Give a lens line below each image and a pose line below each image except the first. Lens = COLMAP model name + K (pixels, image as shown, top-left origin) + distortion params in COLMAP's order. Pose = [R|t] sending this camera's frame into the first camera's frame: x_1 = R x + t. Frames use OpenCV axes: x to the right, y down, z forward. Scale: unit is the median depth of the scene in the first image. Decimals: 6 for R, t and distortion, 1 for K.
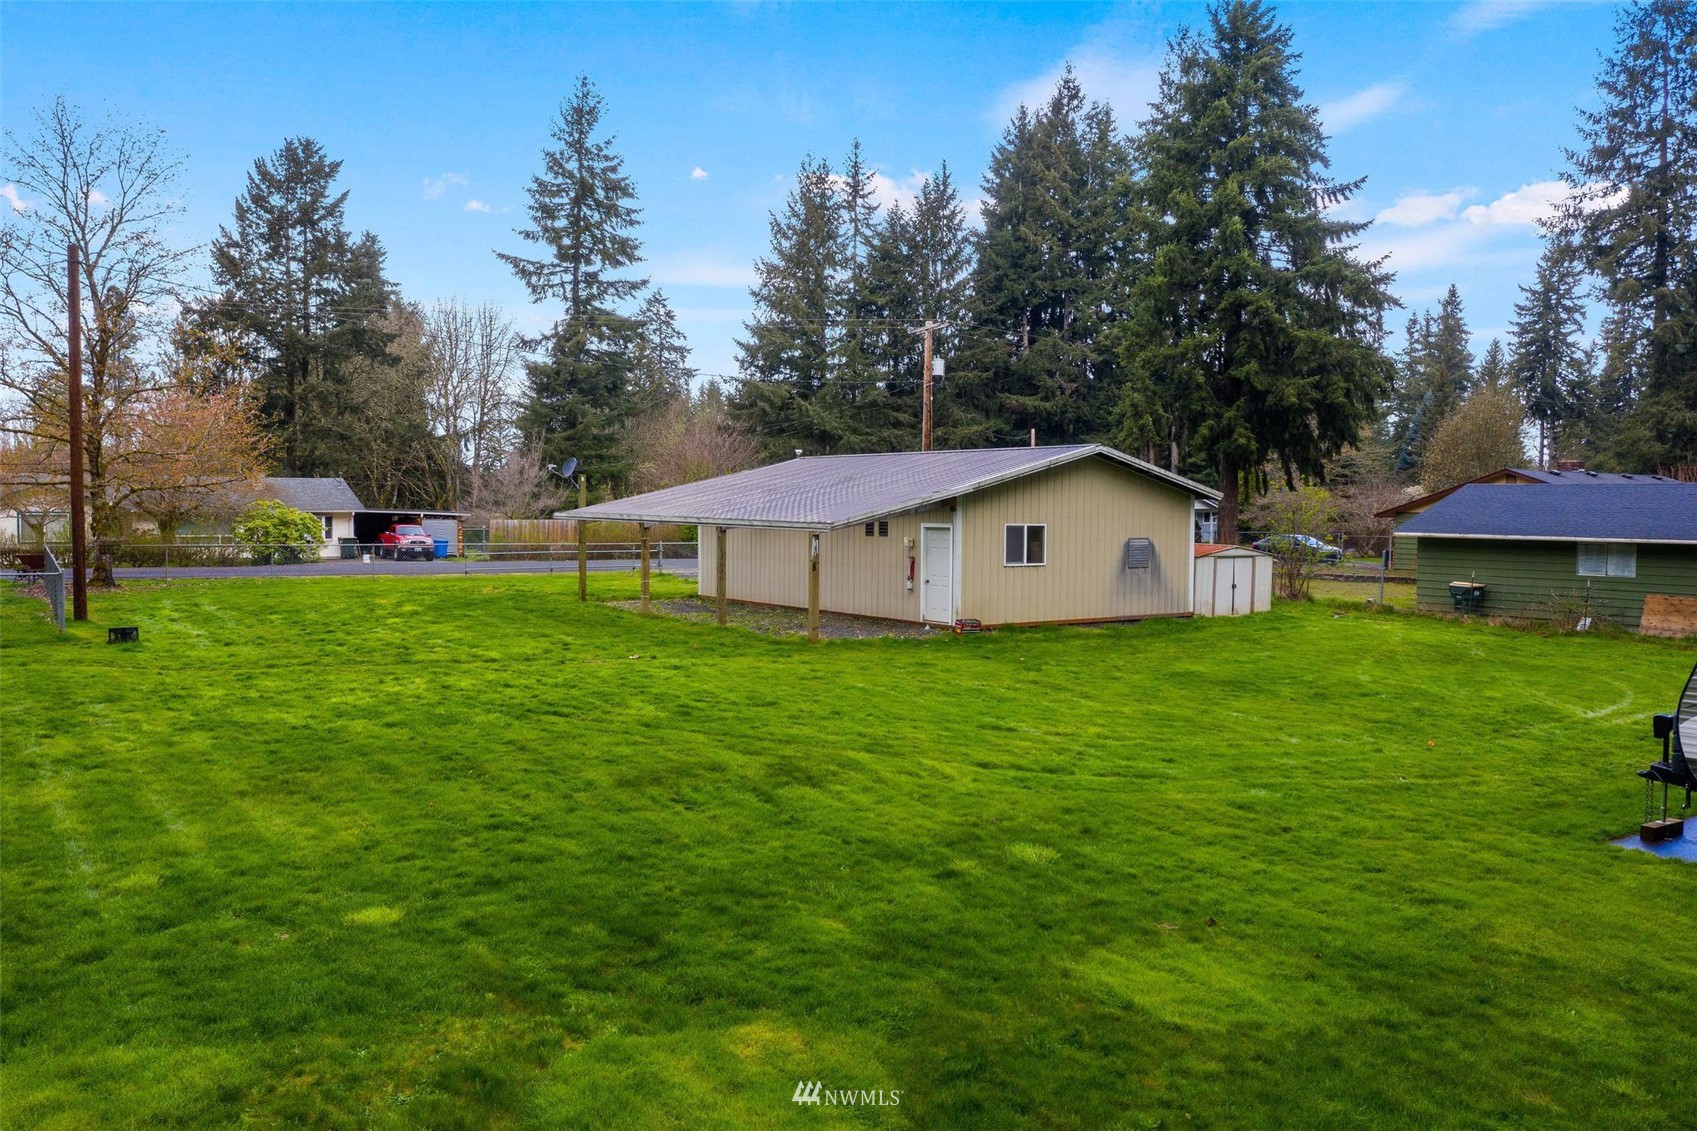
lens RADIAL K [[1287.5, 0, 848.5], [0, 1287.5, 565.5], [0, 0, 1]] dist [-0.006409, -0.013558]
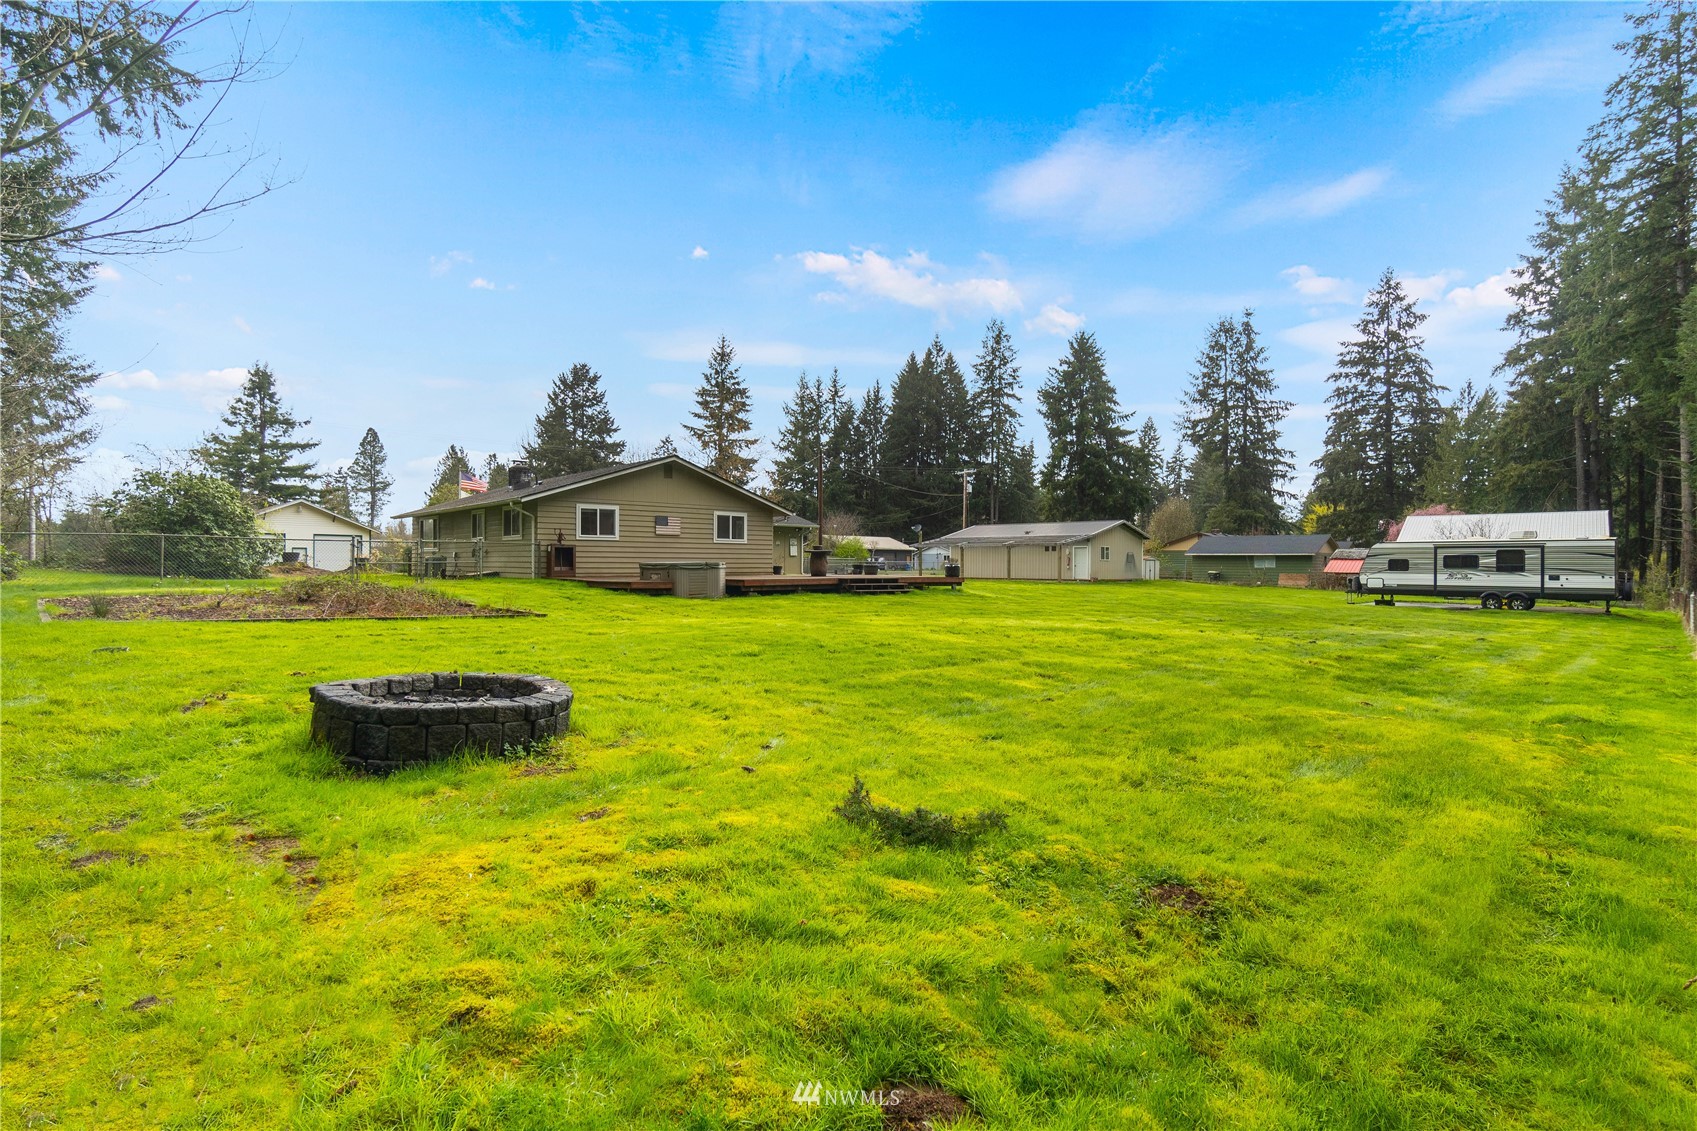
lens RADIAL K [[787.2, 0, 844.5], [0, 787.2, 558.8], [0, 0, 1]] dist [-0.002638, 0.001135]
pose [[0.985645, -0.004387, 0.168773, -0.238894], [0.013046, 0.998652, -0.050231, 0.024998], [-0.168325, 0.051712, 0.984374, -0.215604]]
